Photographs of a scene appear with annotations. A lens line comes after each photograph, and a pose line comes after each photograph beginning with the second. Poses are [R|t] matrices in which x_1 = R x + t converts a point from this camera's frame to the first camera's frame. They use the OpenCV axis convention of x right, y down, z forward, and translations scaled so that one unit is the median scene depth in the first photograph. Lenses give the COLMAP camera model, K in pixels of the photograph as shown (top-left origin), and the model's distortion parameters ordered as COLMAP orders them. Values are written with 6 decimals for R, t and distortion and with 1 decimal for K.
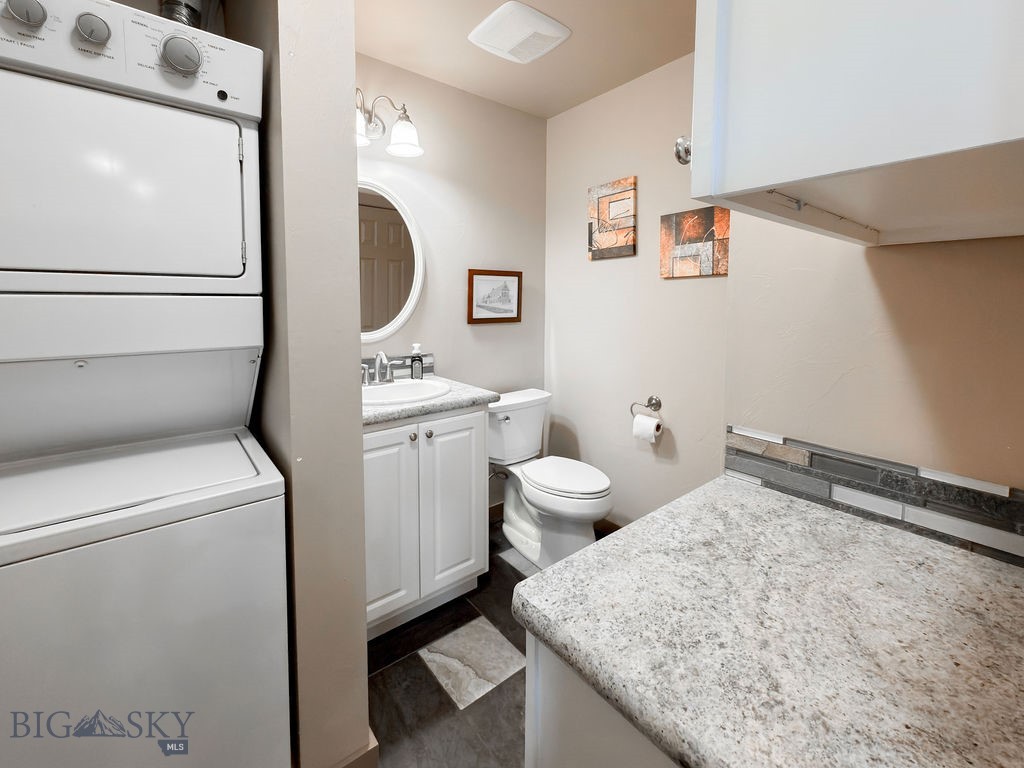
lens RADIAL K [[430.8, 0, 499.4], [0, 430.8, 327.1], [0, 0, 1]] dist [0.000856, -0.000026]
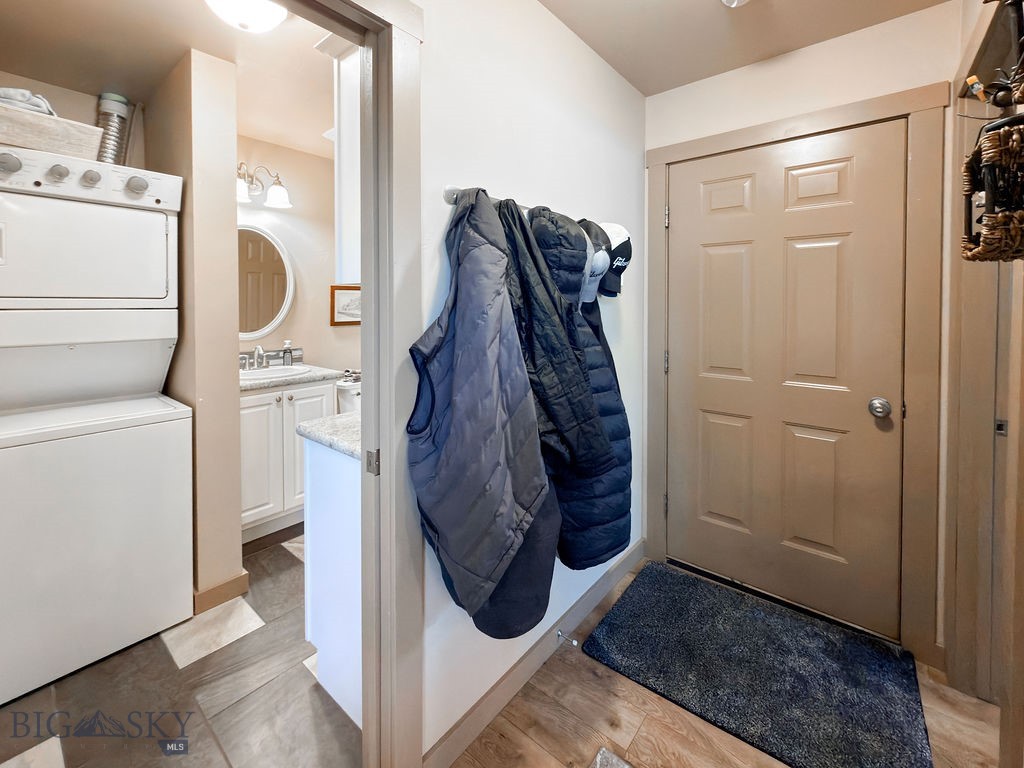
lens RADIAL K [[436.7, 0, 493.3], [0, 436.7, 311.3], [0, 0, 1]] dist [-0.000316, 0.000081]
pose [[0.981563, -0.006078, 0.191044, 0.248277], [0.014982, 0.998866, -0.045198, 0.024317], [-0.190552, 0.047227, 0.980540, -0.662383]]
